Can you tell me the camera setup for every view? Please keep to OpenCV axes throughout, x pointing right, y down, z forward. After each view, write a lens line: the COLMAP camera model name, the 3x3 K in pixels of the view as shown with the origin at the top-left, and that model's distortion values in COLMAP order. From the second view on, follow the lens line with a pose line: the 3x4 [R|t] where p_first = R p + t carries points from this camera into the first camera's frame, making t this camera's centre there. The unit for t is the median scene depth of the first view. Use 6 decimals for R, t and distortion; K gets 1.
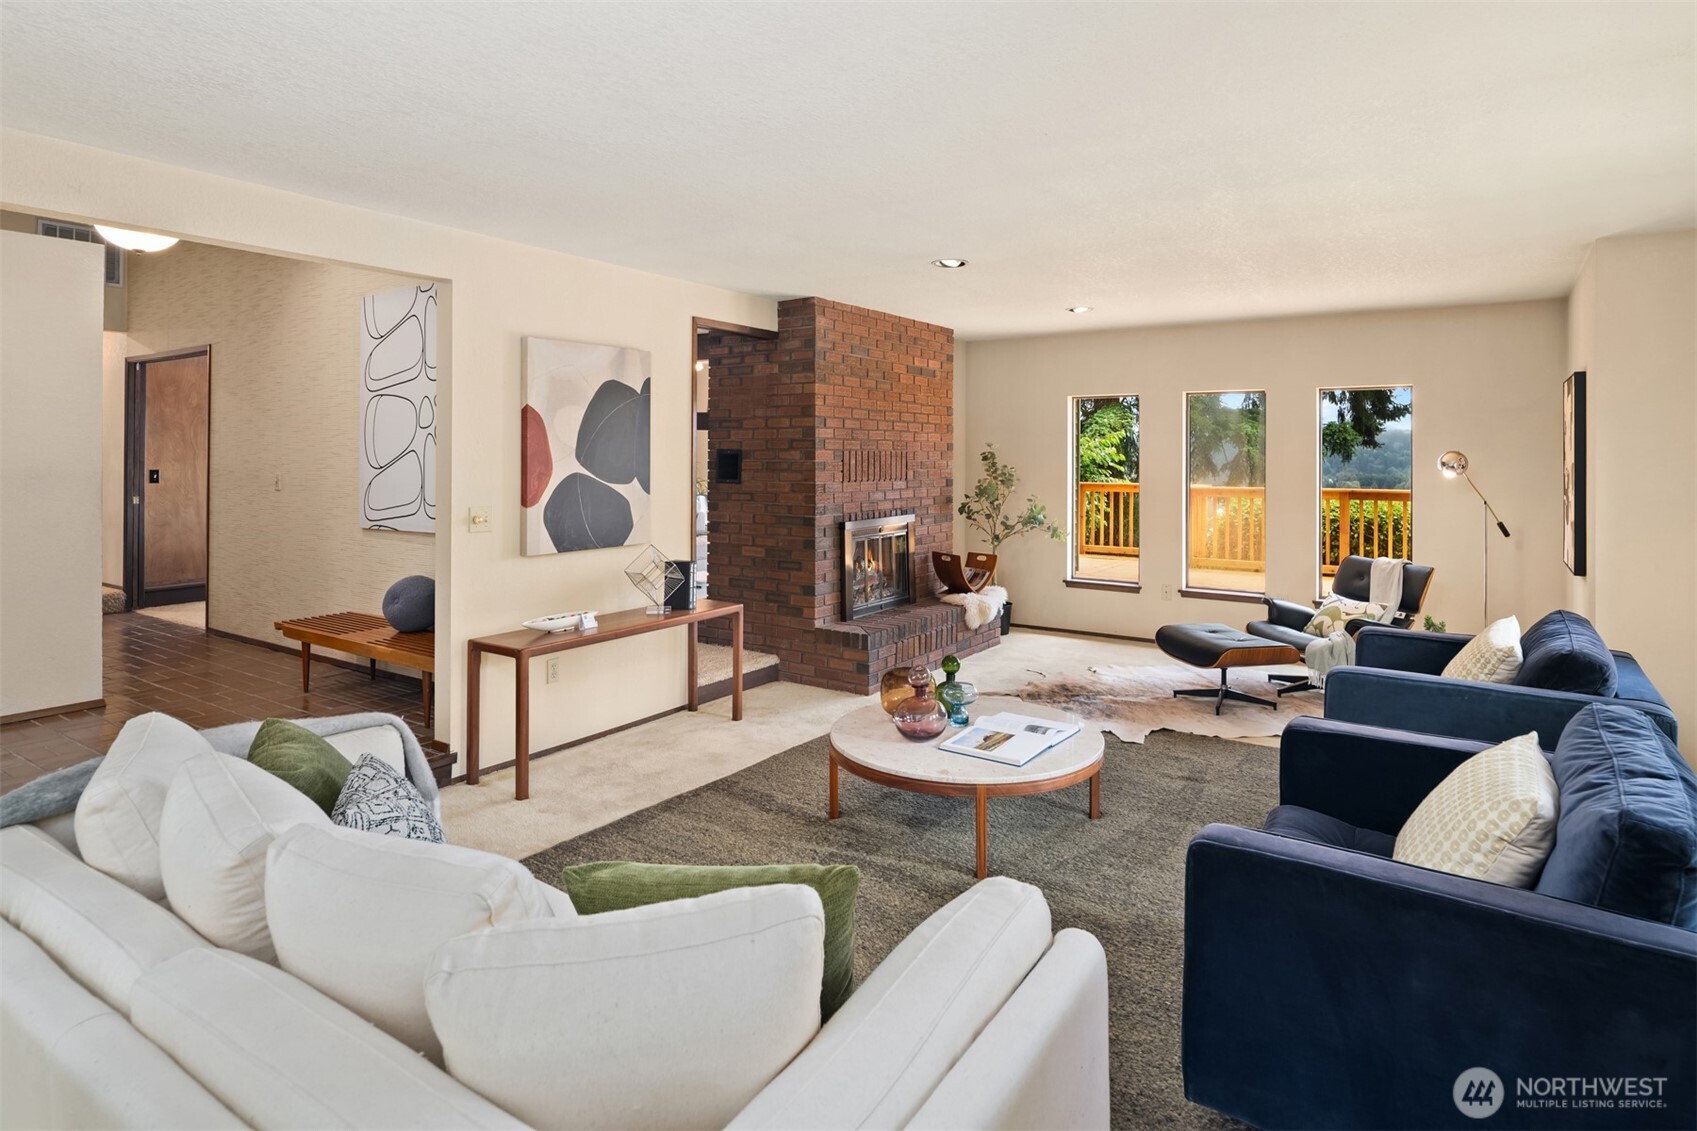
lens RADIAL K [[917.6, 0, 869.3], [0, 917.6, 437.0], [0, 0, 1]] dist [-0.003046, -0.001187]
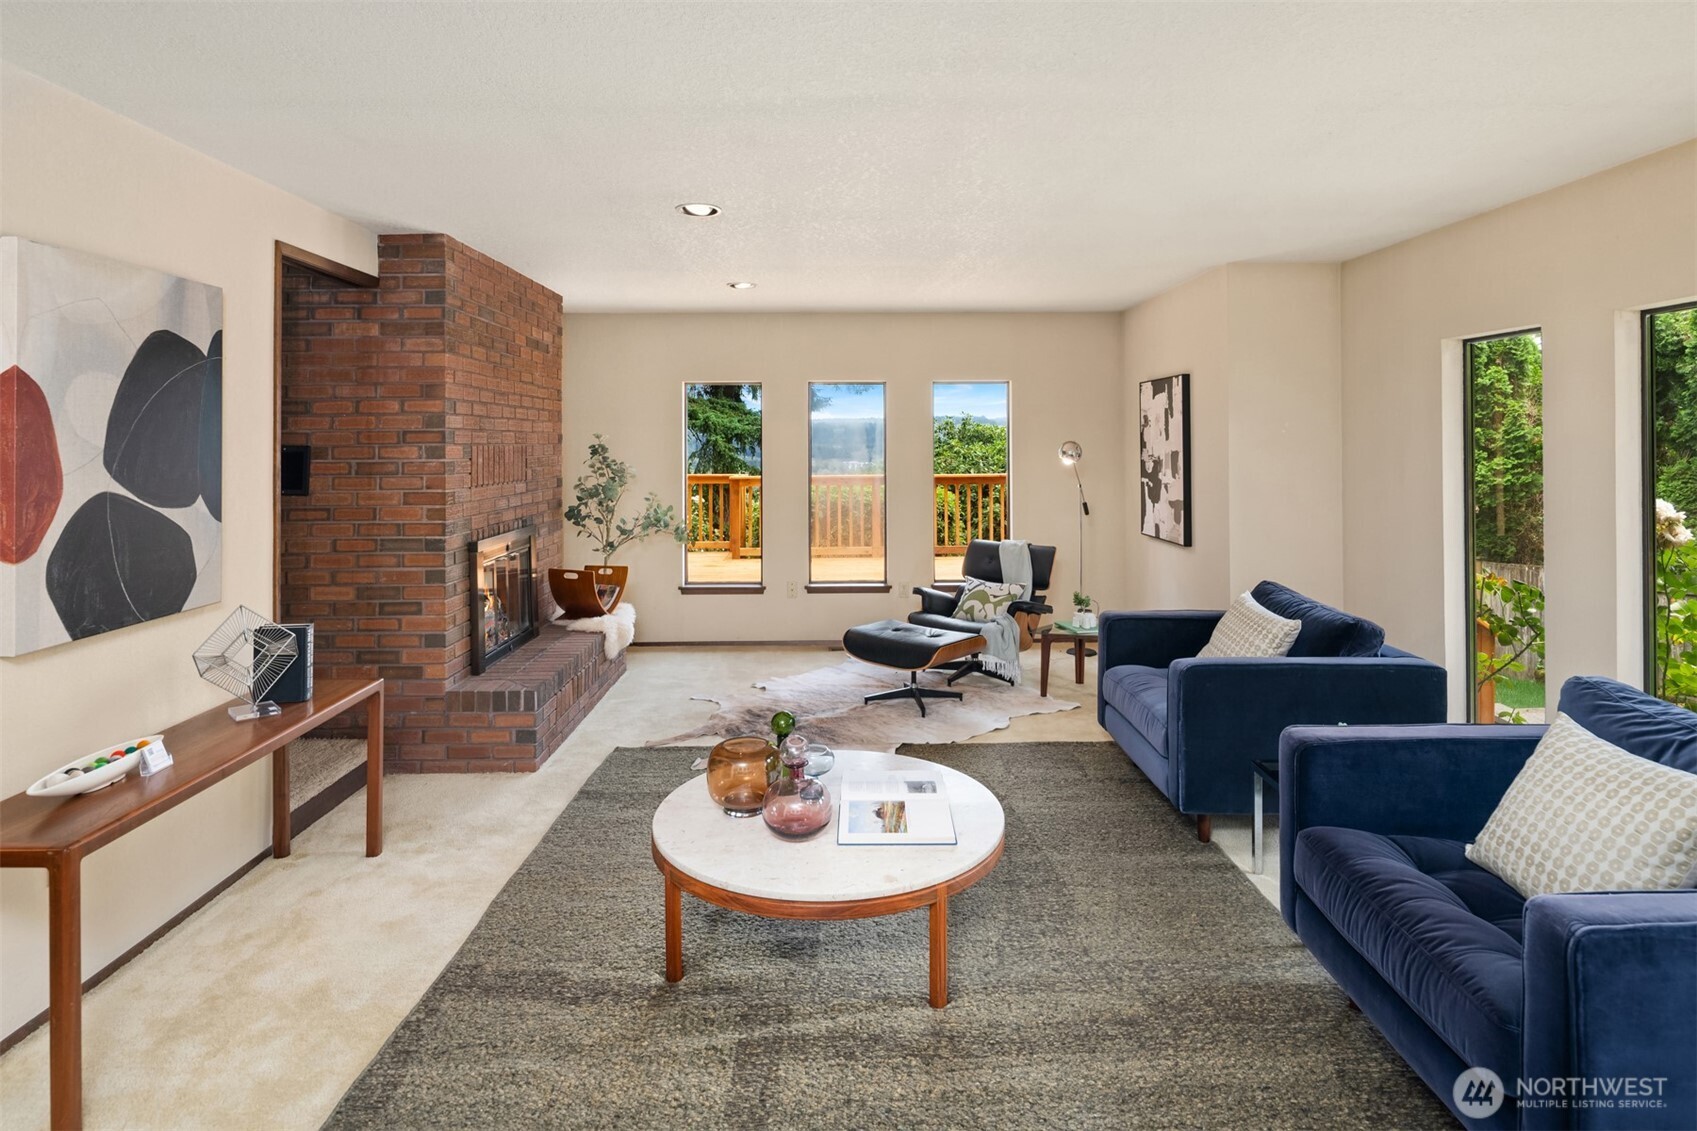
lens RADIAL K [[915.2, 0, 857.1], [0, 915.2, 419.3], [0, 0, 1]] dist [-0.004796, -0.003239]
pose [[0.822149, 0.006665, 0.569234, -0.200318], [-0.003208, 0.999970, -0.007076, -0.002187], [-0.569264, 0.003991, 0.822145, 0.219431]]
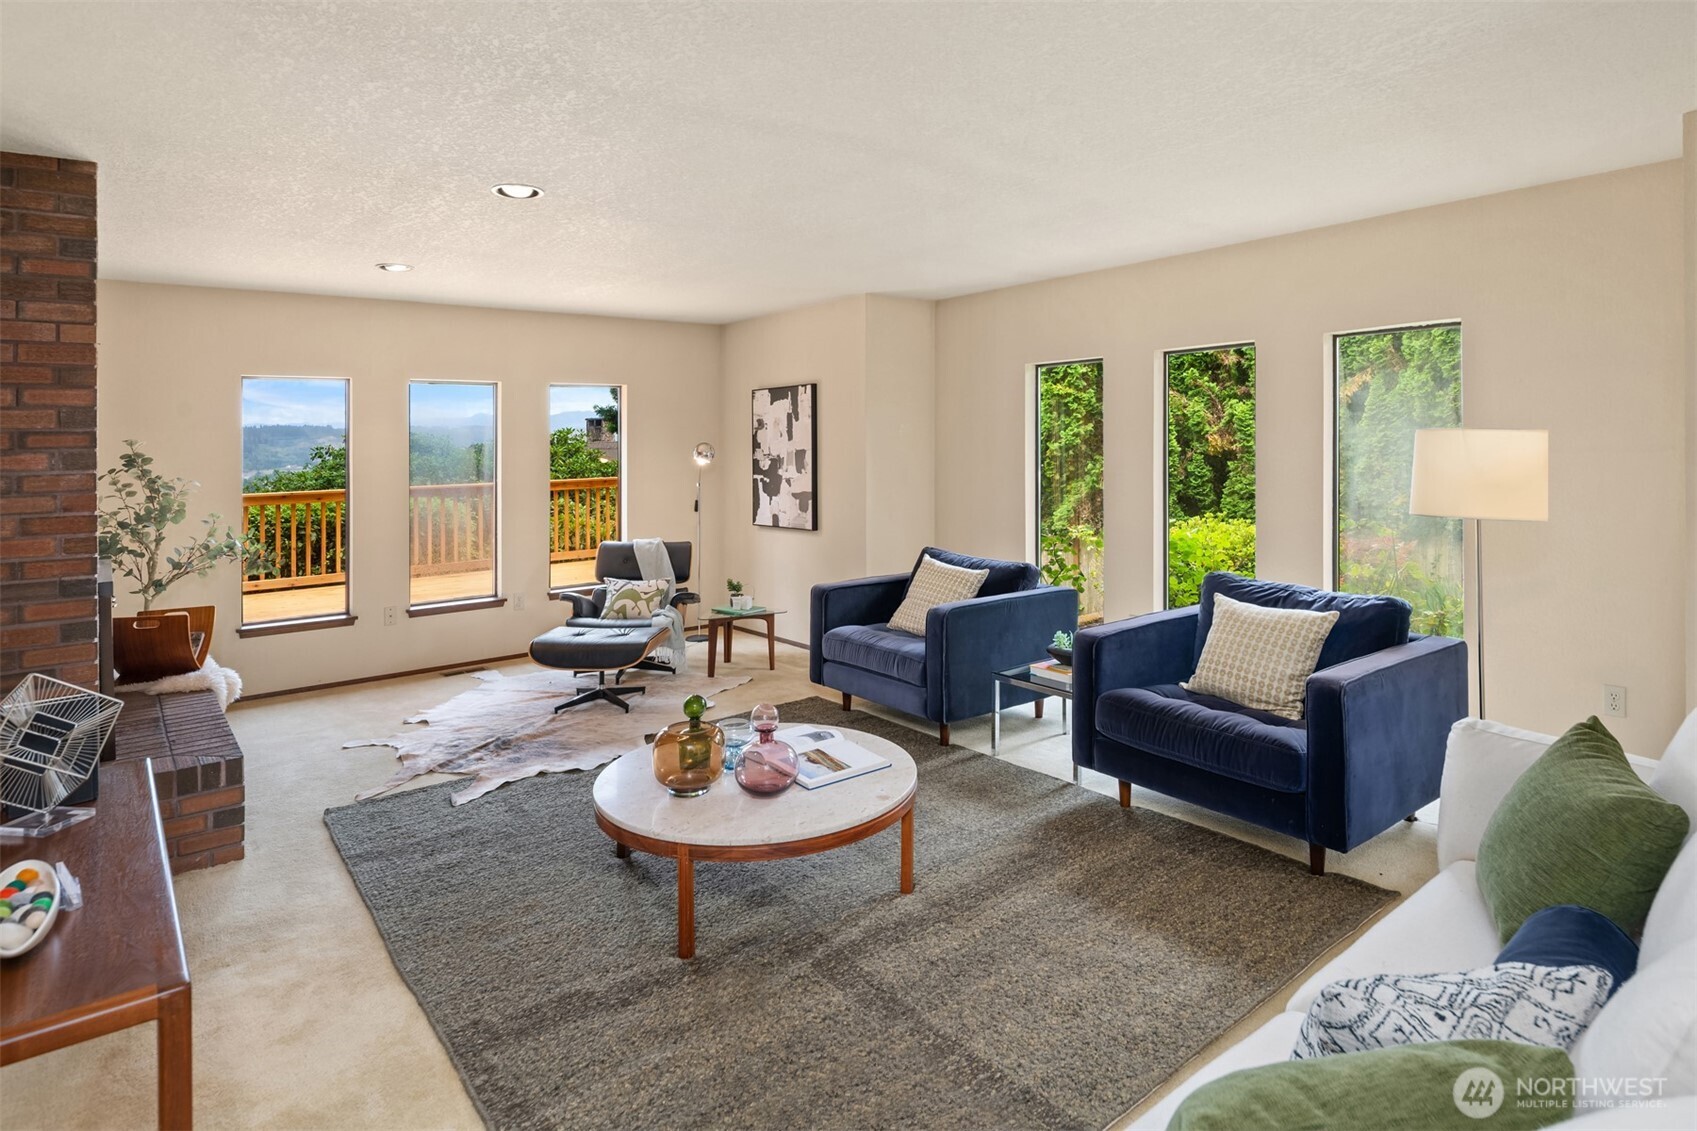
lens RADIAL K [[917.6, 0, 869.3], [0, 917.6, 437.0], [0, 0, 1]] dist [-0.003046, -0.001187]
pose [[0.301186, -0.002427, 0.953562, -0.422949], [0.002796, 0.999995, 0.001662, 0.006252], [-0.953561, 0.002166, 0.301192, 0.404716]]
